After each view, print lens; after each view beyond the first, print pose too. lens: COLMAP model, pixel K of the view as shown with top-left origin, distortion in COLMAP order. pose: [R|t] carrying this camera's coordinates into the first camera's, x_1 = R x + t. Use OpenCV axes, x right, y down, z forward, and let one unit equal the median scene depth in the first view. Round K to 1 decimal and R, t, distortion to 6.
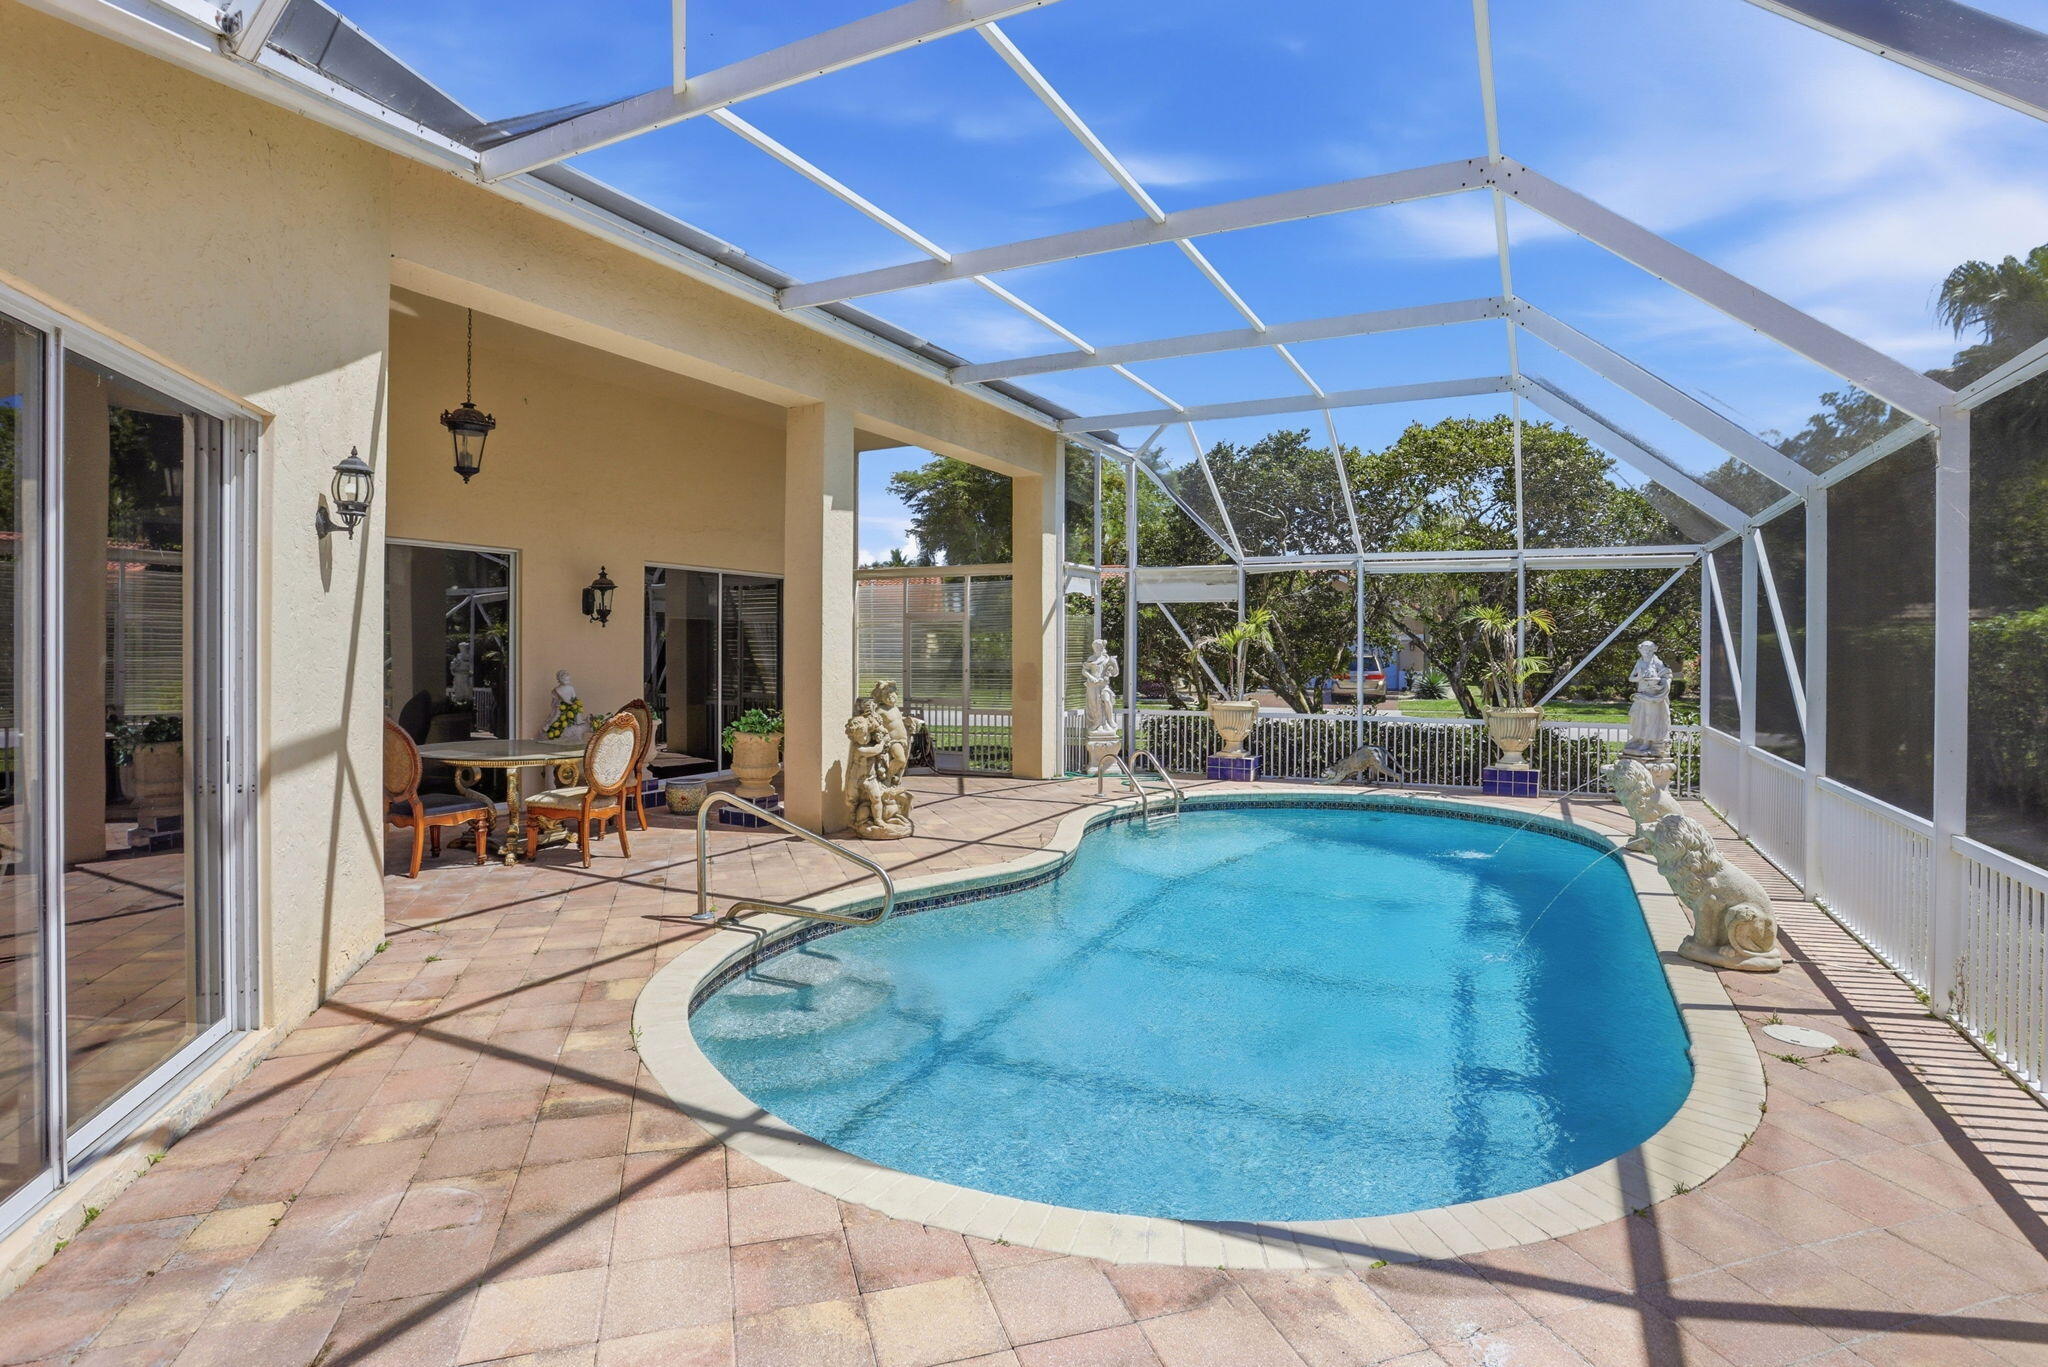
lens RADIAL K [[1027.5, 0, 1015.3], [0, 1027.5, 650.7], [0, 0, 1]] dist [-0.074666, 0.028885]
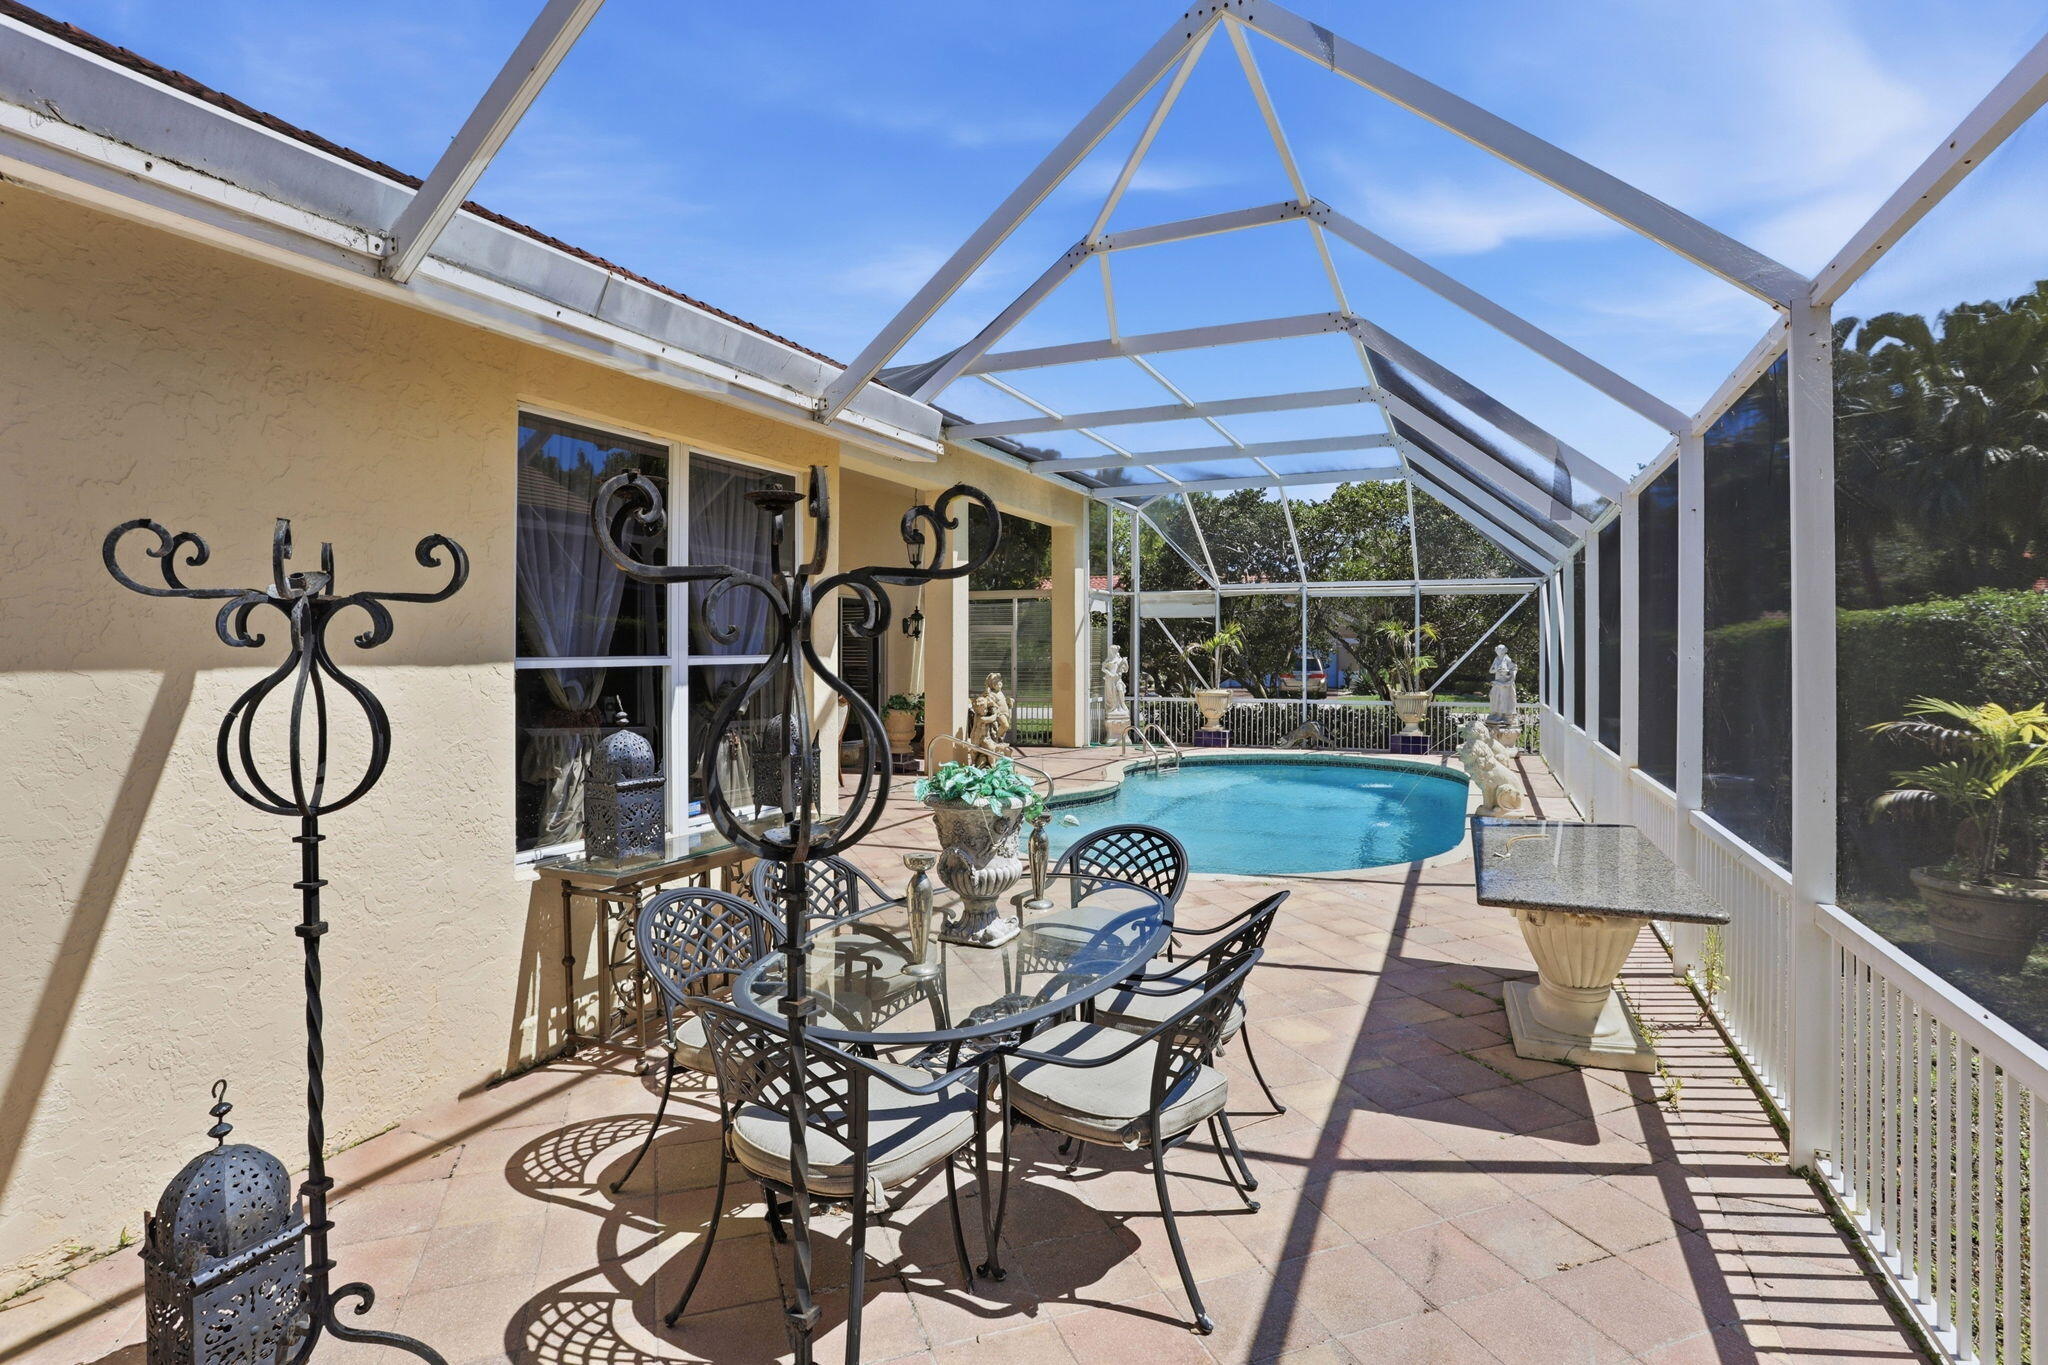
lens RADIAL K [[999.8, 0, 1023.0], [0, 999.8, 648.0], [0, 0, 1]] dist [-0.056889, 0.012924]
pose [[0.998736, -0.004326, 0.050080, -0.106495], [0.004691, 0.999963, -0.007165, 0.001453], [-0.050047, 0.007391, 0.998720, -0.318308]]
